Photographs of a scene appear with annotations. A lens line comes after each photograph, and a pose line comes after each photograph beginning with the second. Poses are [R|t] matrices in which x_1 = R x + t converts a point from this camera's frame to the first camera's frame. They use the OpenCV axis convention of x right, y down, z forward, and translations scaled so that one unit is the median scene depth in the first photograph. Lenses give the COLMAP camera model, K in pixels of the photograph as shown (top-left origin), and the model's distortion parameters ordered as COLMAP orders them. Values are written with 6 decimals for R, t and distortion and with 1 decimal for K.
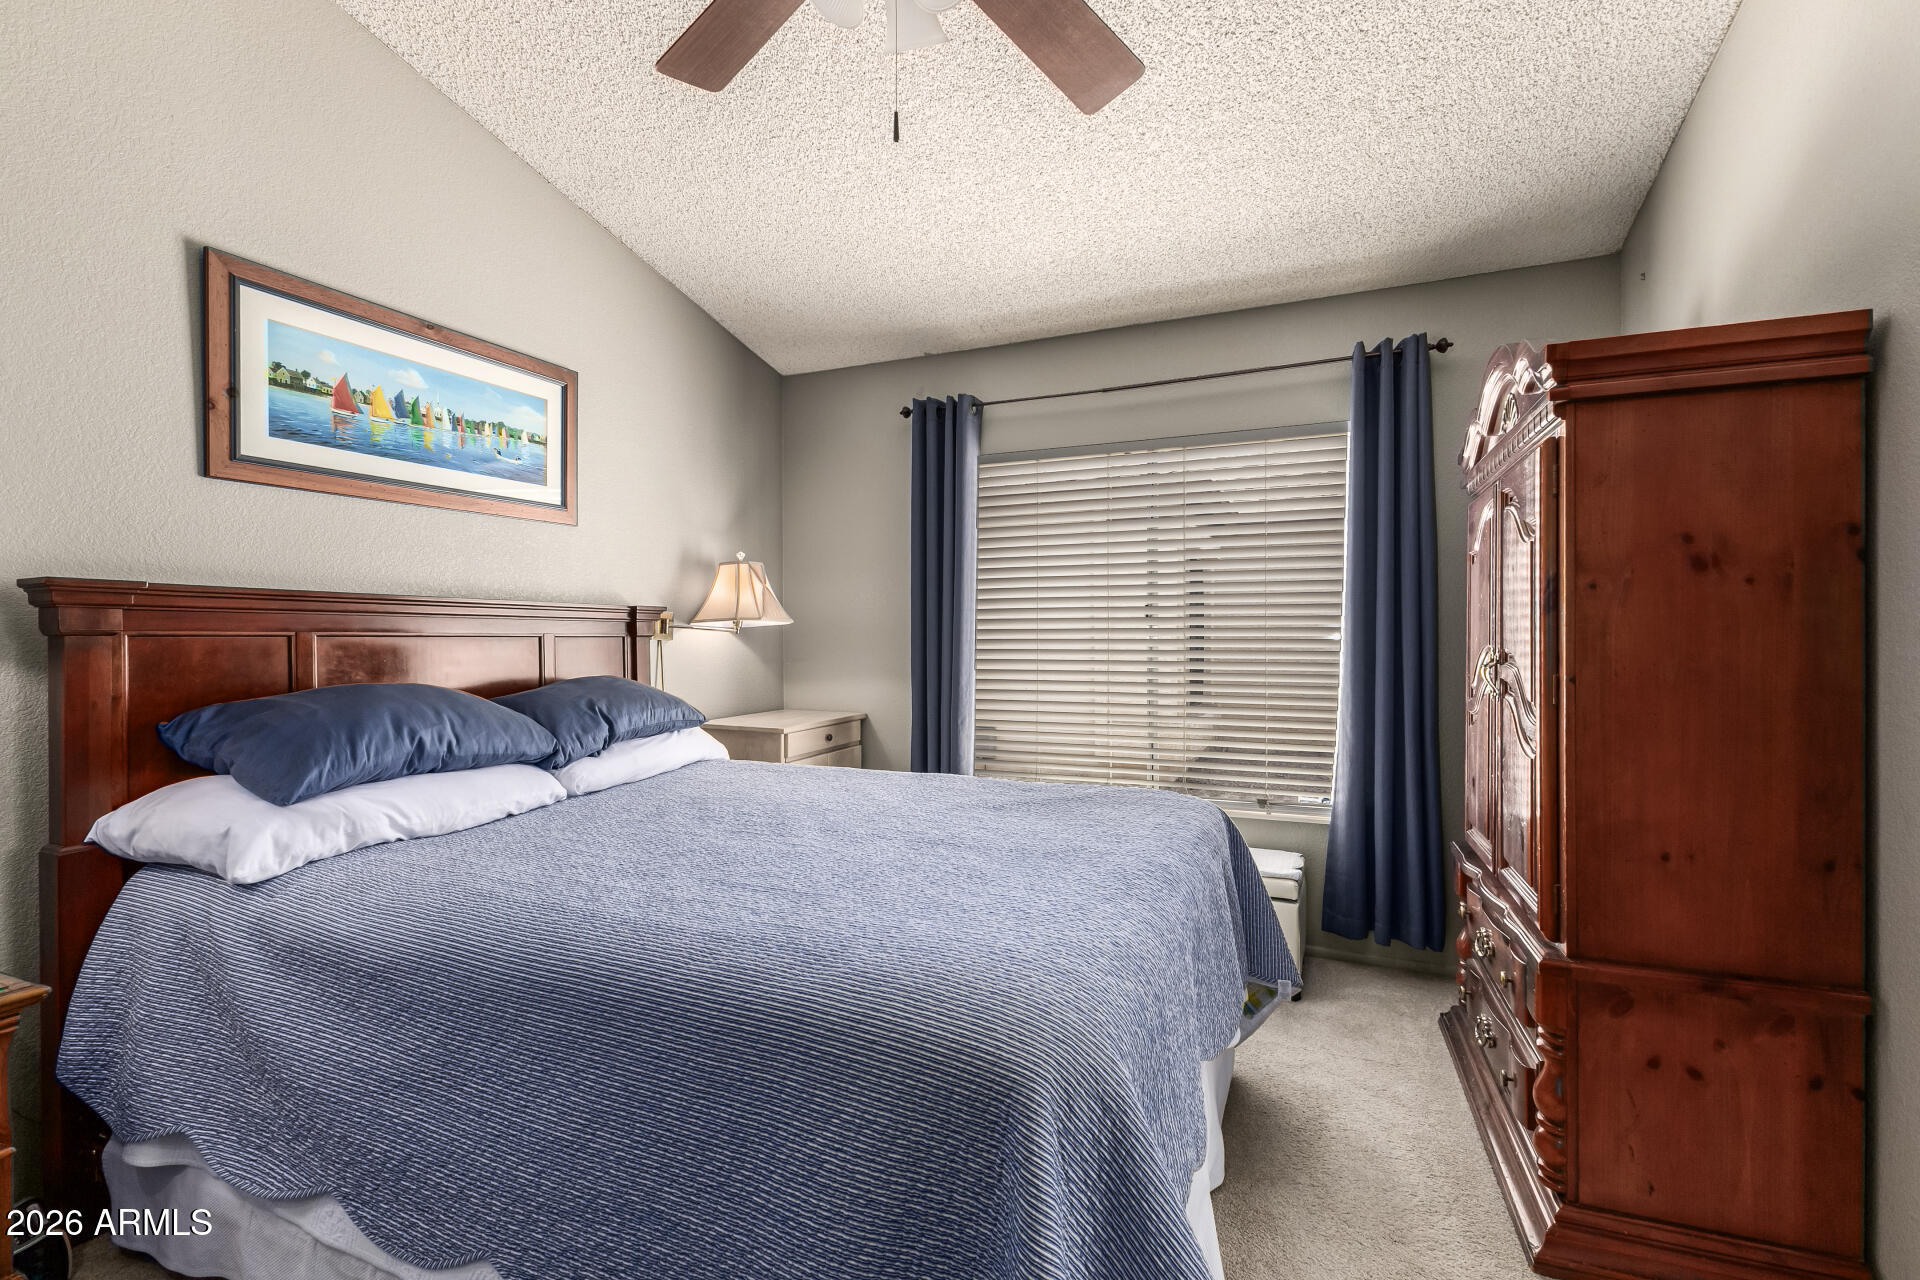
lens RADIAL K [[836.7, 0, 960.0], [0, 836.7, 640.0], [0, 0, 1]] dist [0.001909, 0.000168]
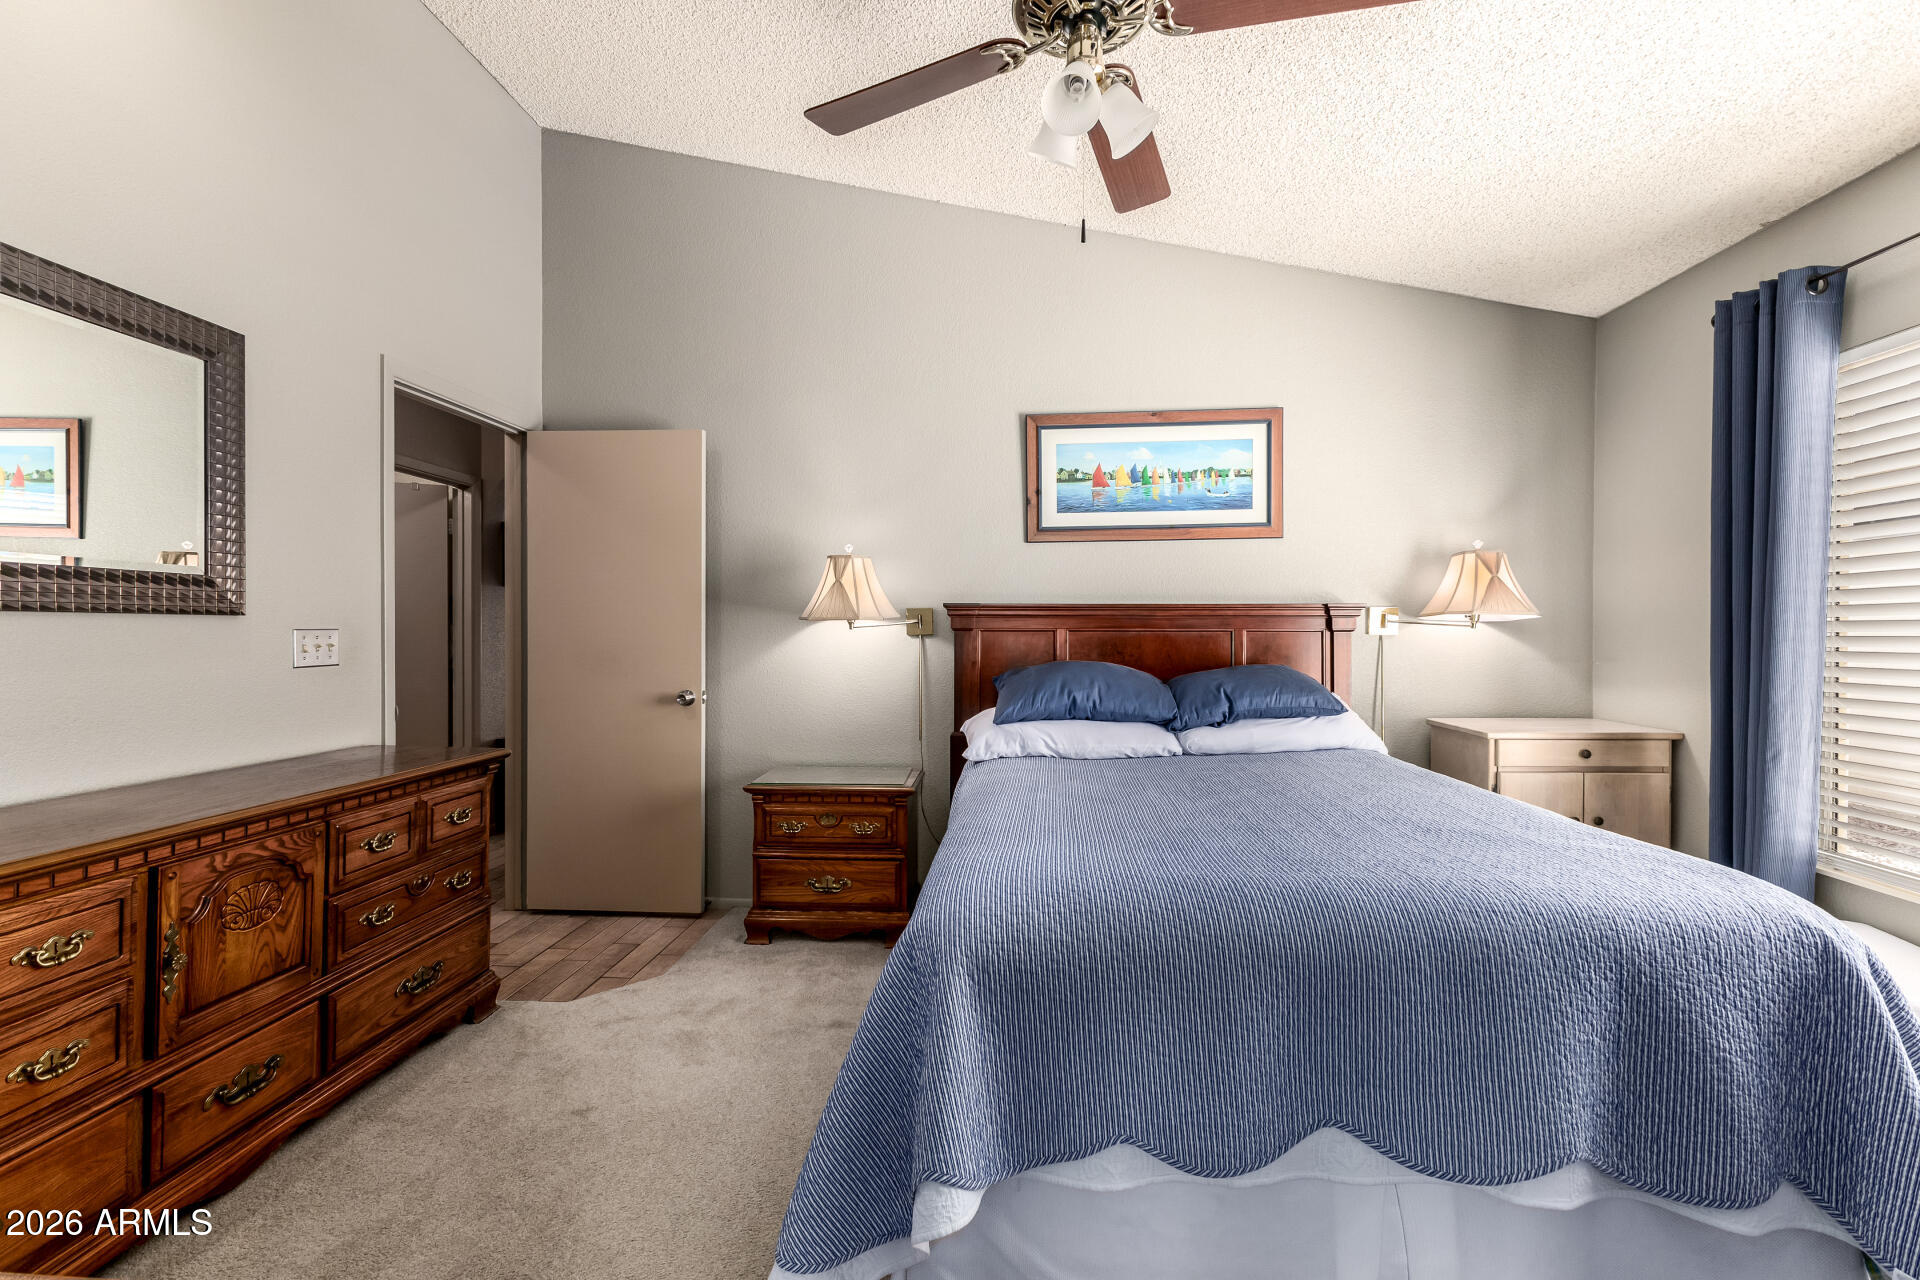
lens RADIAL K [[817.0, 0, 960.0], [0, 817.0, 640.0], [0, 0, 1]] dist [-0.001535, -0.000058]
pose [[0.339541, 0.009863, -0.940540, 0.590189], [-0.003417, 0.999951, 0.009253, -0.001331], [0.940585, 0.000072, 0.339558, 0.226186]]
